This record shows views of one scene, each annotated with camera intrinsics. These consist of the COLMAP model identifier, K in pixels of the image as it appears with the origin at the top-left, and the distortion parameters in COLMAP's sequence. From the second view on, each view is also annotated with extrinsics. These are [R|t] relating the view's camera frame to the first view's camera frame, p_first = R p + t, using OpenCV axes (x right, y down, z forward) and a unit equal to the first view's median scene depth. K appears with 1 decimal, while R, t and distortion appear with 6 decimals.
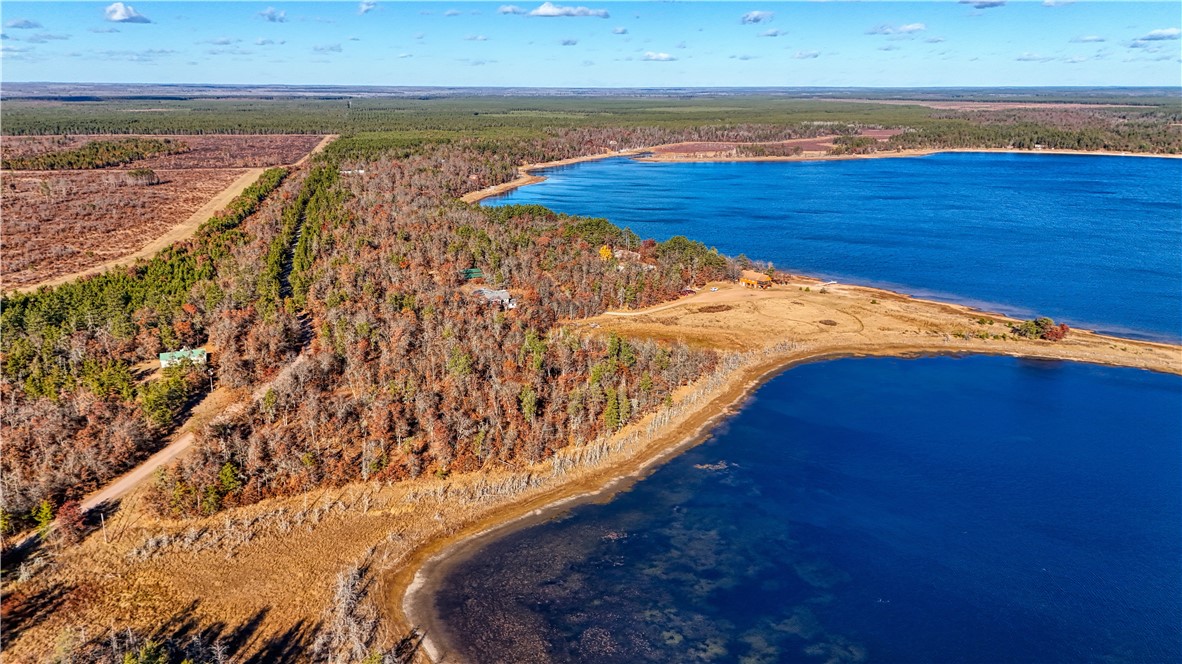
lens RADIAL K [[879.8, 0, 591.0], [0, 879.8, 332.0], [0, 0, 1]] dist [0.040252, -0.006916]
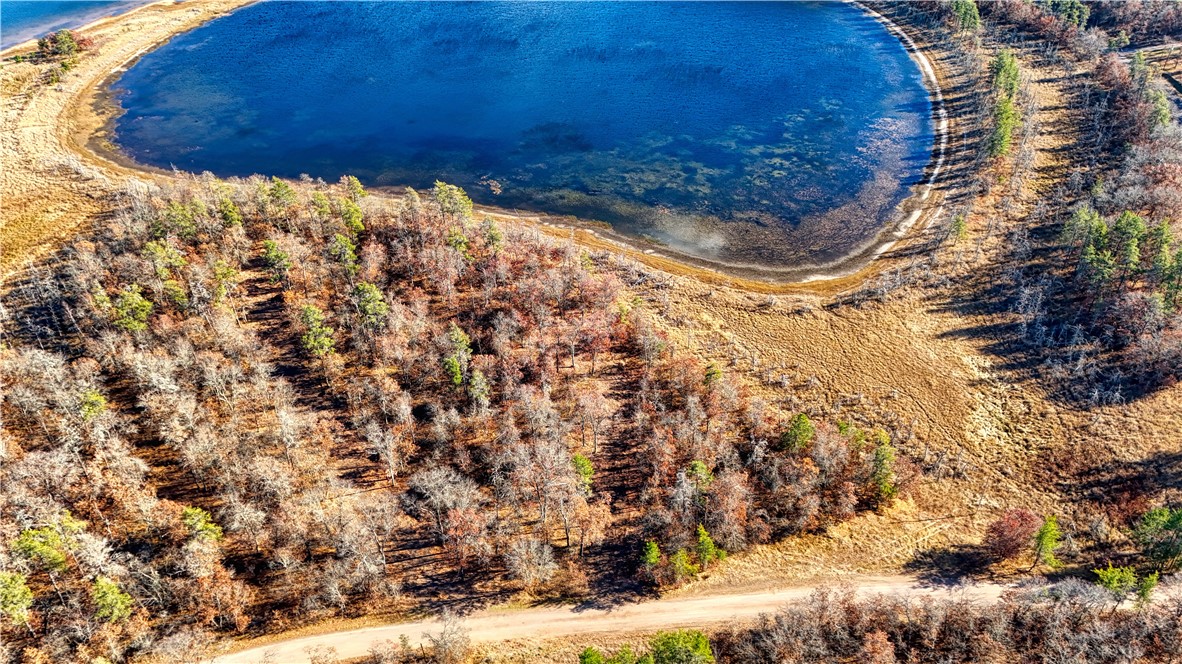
lens RADIAL K [[879.8, 0, 591.0], [0, 879.8, 332.0], [0, 0, 1]] dist [0.040252, -0.006916]
pose [[-0.311785, -0.553701, 0.772143, -0.876091], [0.271507, 0.726848, 0.630853, -0.376205], [-0.910535, 0.406333, -0.076287, 1.228875]]
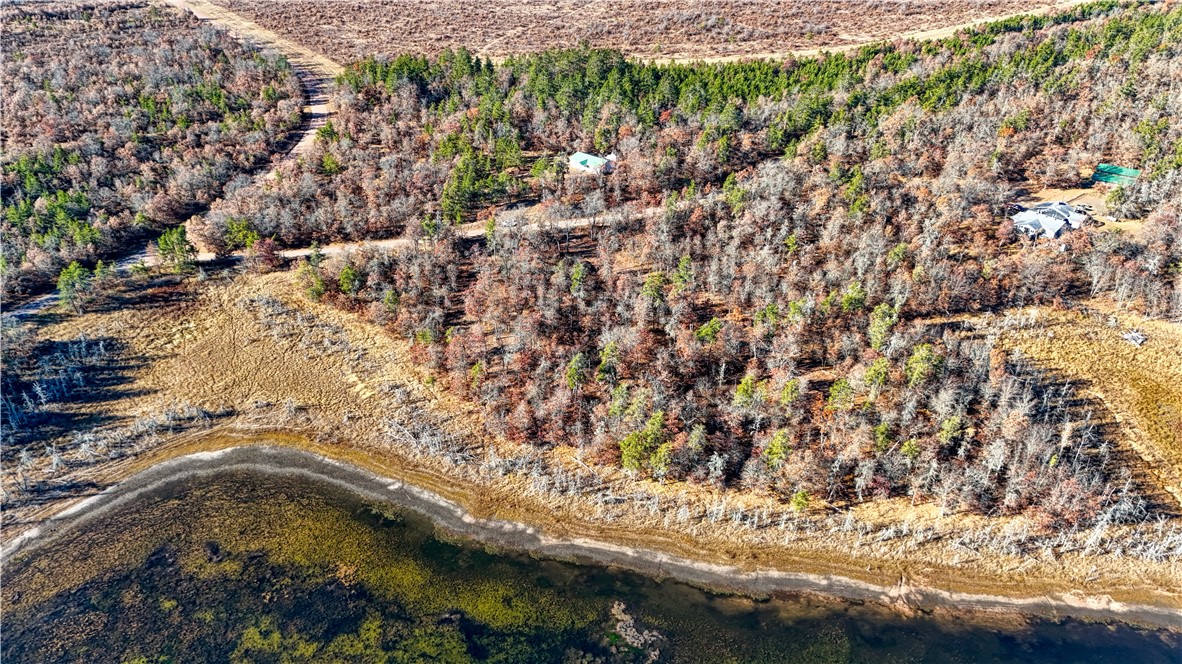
lens RADIAL K [[879.8, 0, 591.0], [0, 879.8, 332.0], [0, 0, 1]] dist [0.040252, -0.006916]
pose [[0.359276, 0.450000, -0.817570, 0.583765], [-0.233871, 0.891523, 0.387932, -0.255740], [0.903452, 0.051832, 0.425545, 0.868230]]
